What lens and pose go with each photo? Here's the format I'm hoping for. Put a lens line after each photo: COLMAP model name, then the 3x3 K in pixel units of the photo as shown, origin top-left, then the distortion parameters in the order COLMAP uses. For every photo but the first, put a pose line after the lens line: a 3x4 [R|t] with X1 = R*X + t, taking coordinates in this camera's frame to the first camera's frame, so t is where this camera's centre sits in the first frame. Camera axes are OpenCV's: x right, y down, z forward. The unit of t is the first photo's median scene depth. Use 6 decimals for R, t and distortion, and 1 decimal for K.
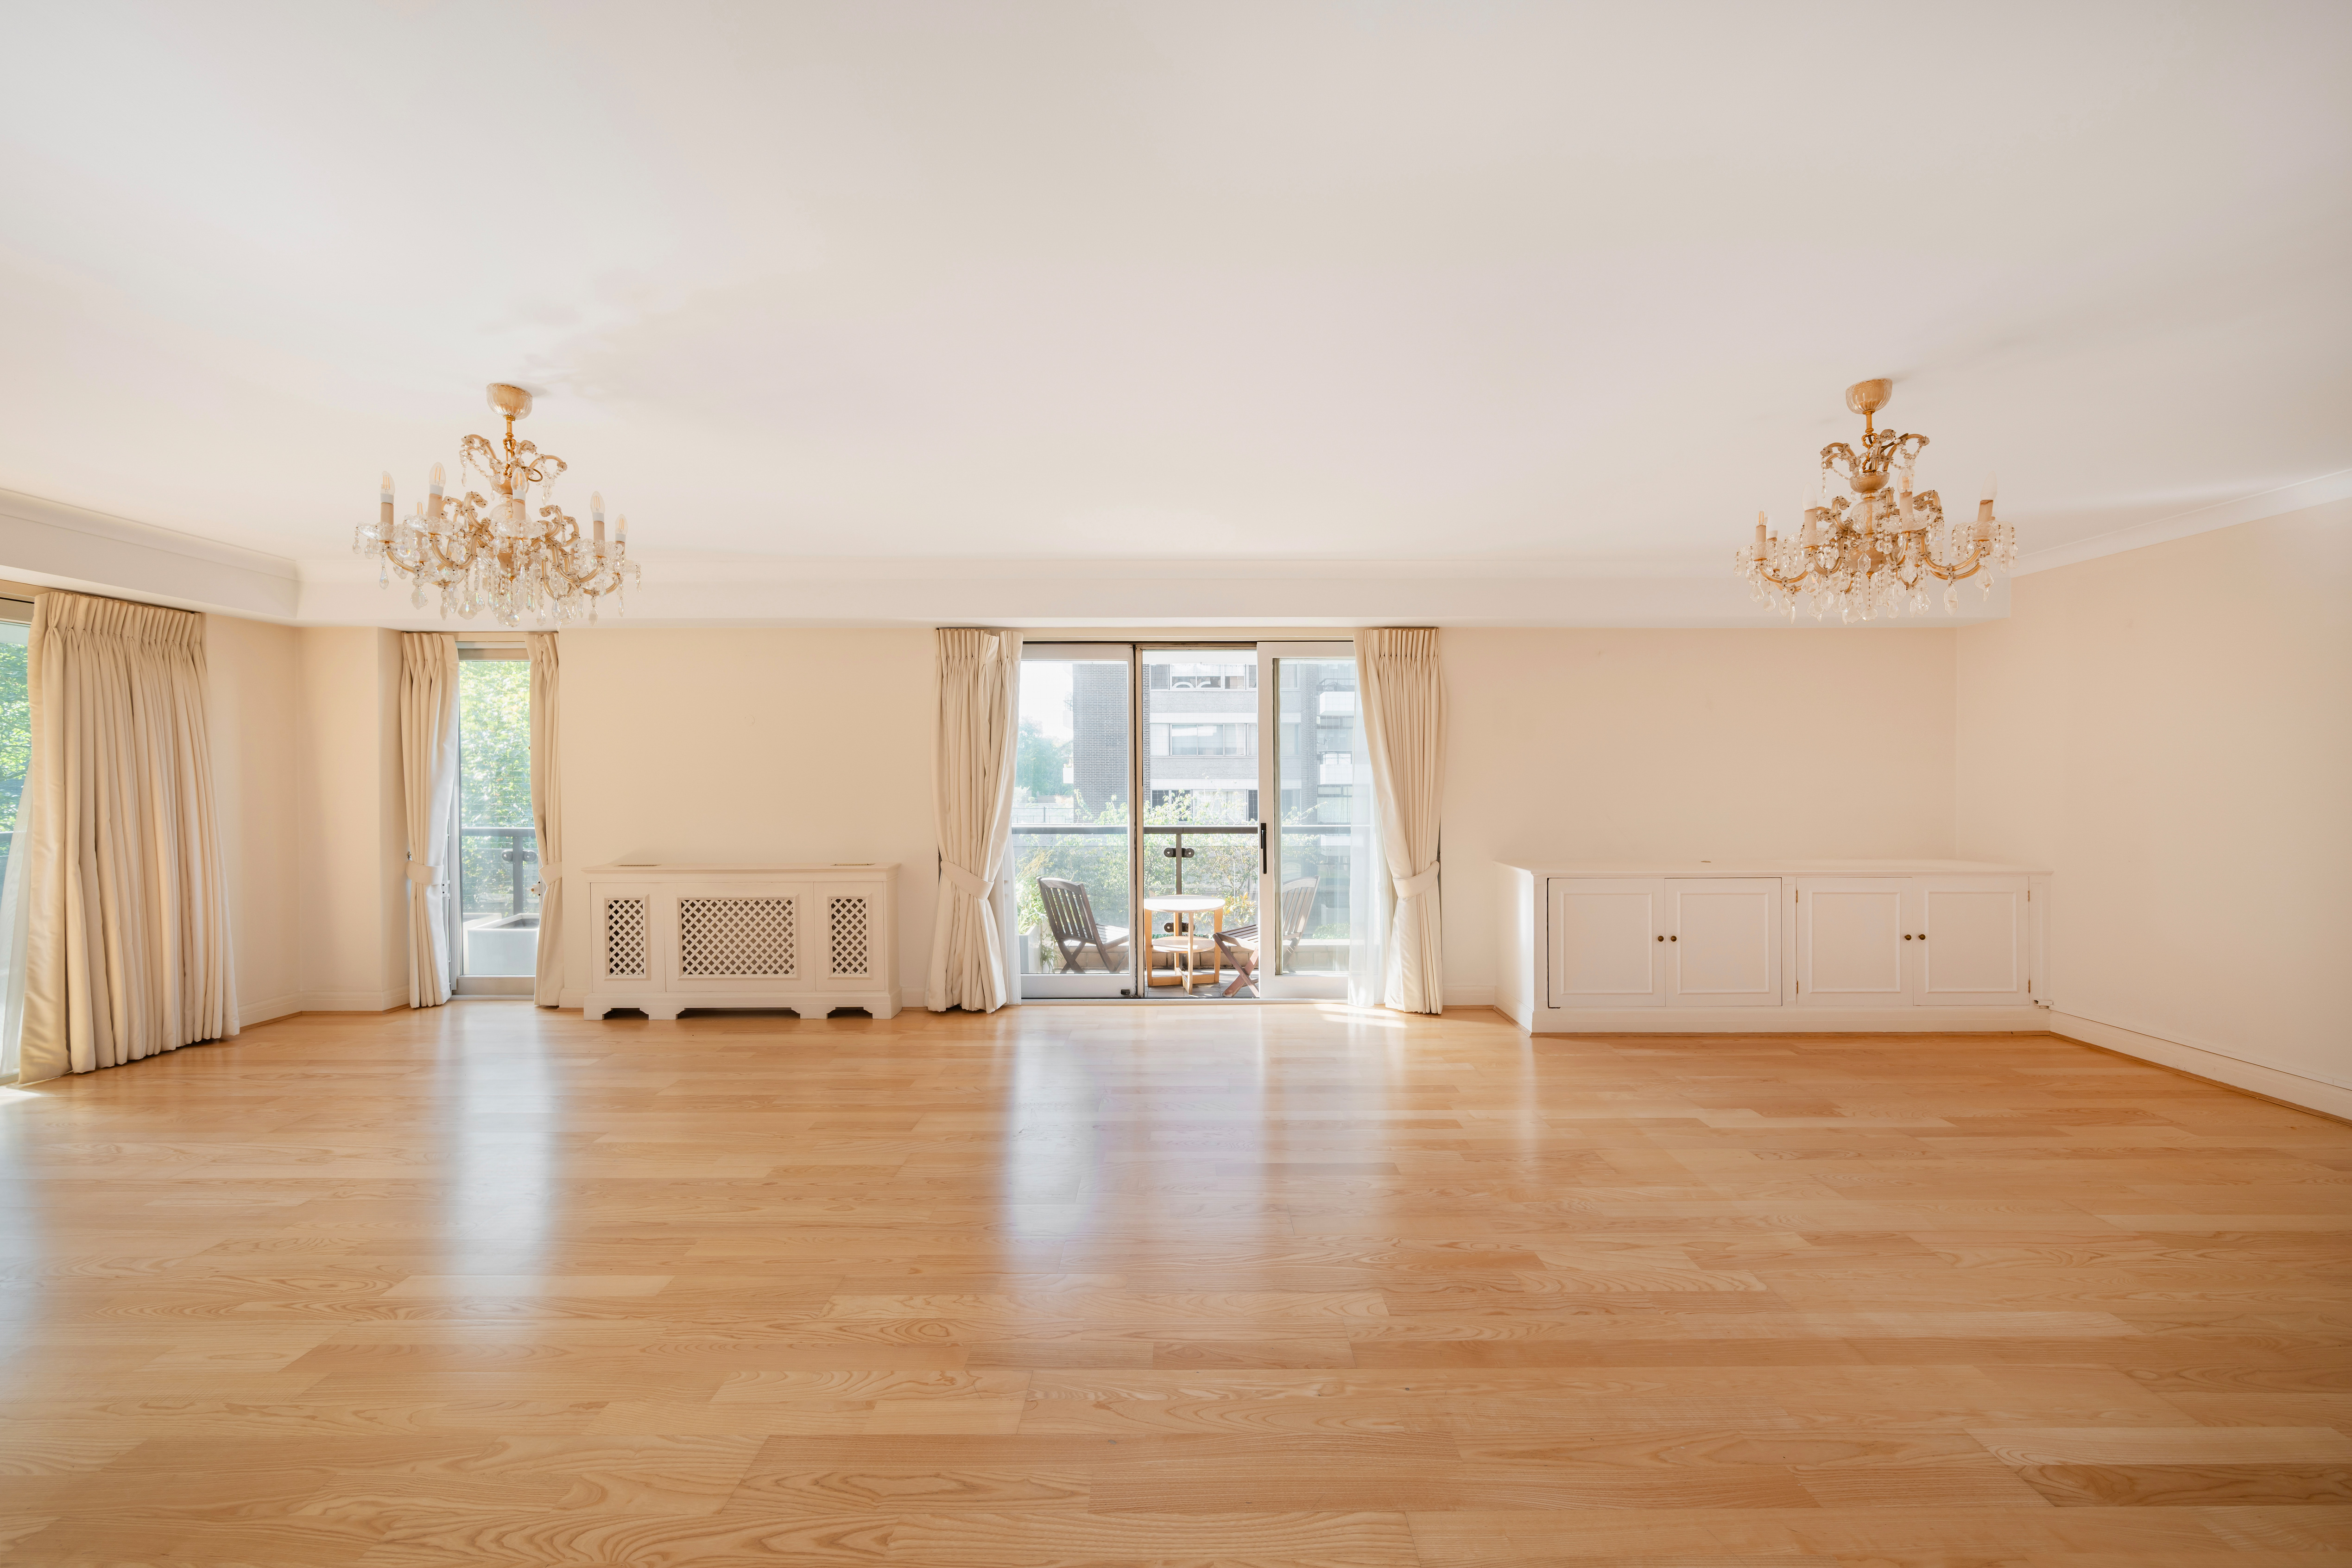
lens RADIAL K [[917.2, 0, 1204.8], [0, 917.2, 771.7], [0, 0, 1]] dist [0.002079, -0.001018]
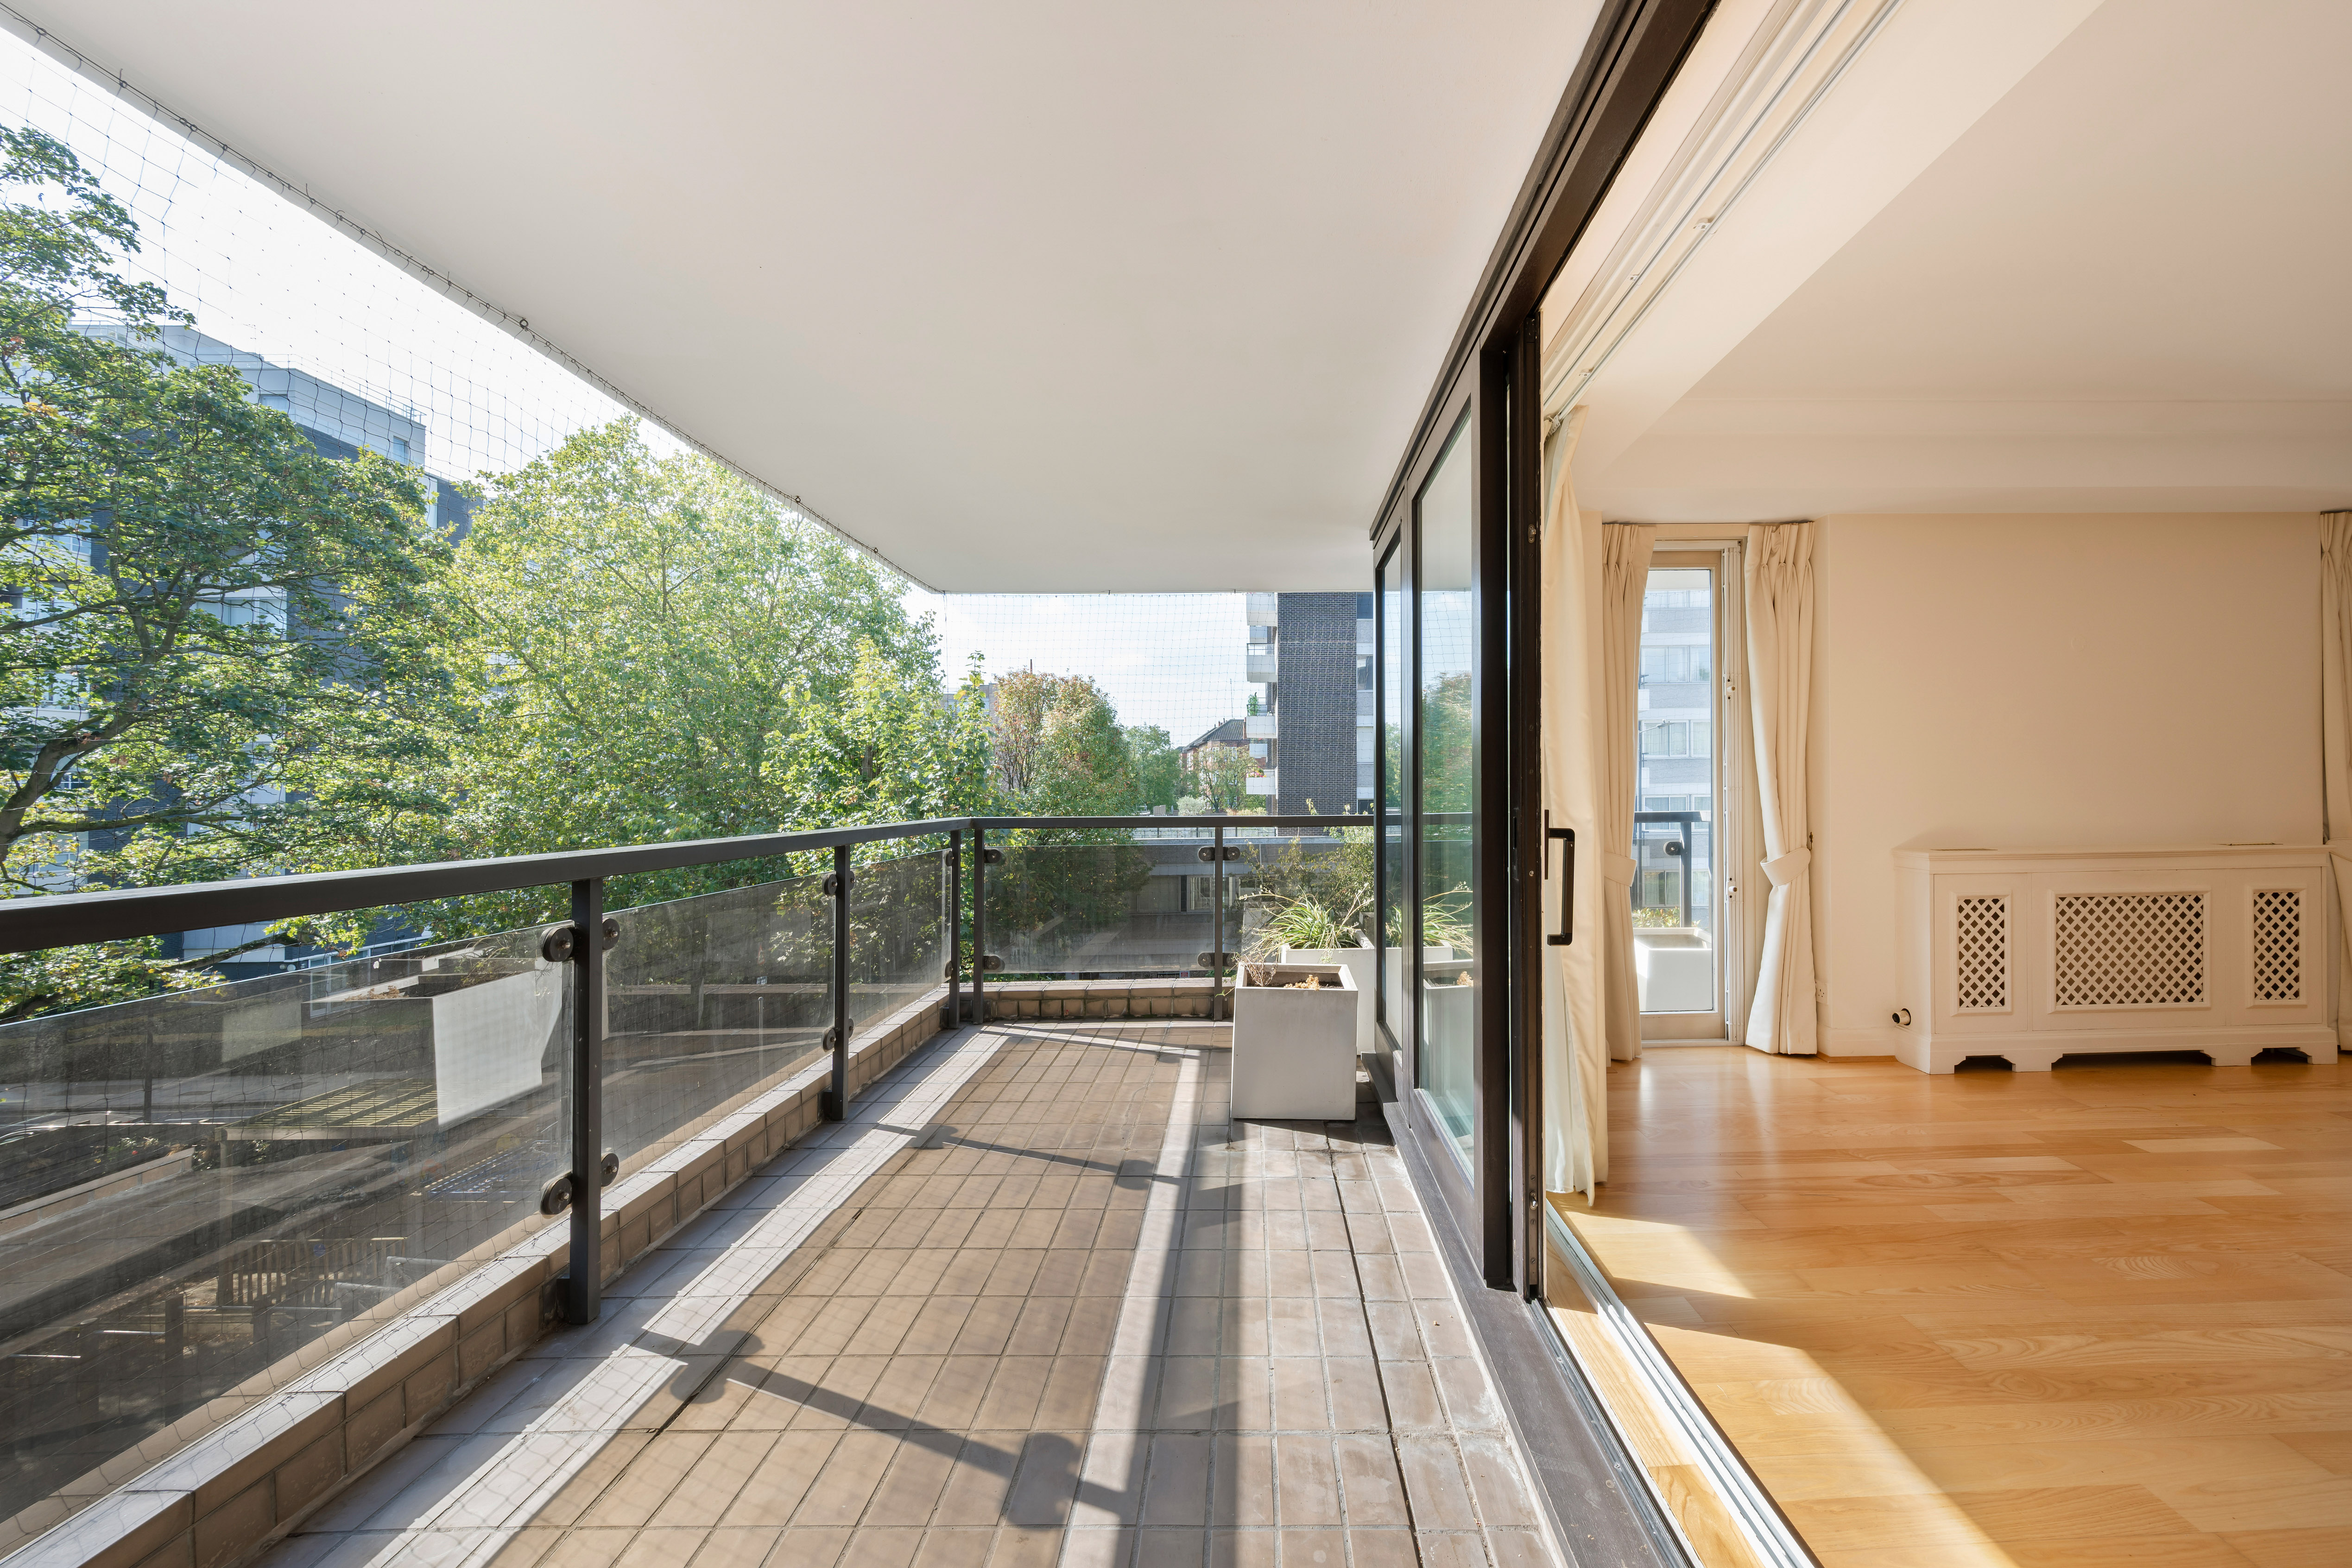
lens RADIAL K [[917.2, 0, 1235.7], [0, 917.2, 787.3], [0, 0, 1]] dist [0.002079, -0.001018]
pose [[0.999820, -0.018961, 0.001027, -1.186856], [0.018972, 0.999748, -0.012014, 0.052407], [-0.000799, 0.012031, 0.999927, 0.303841]]
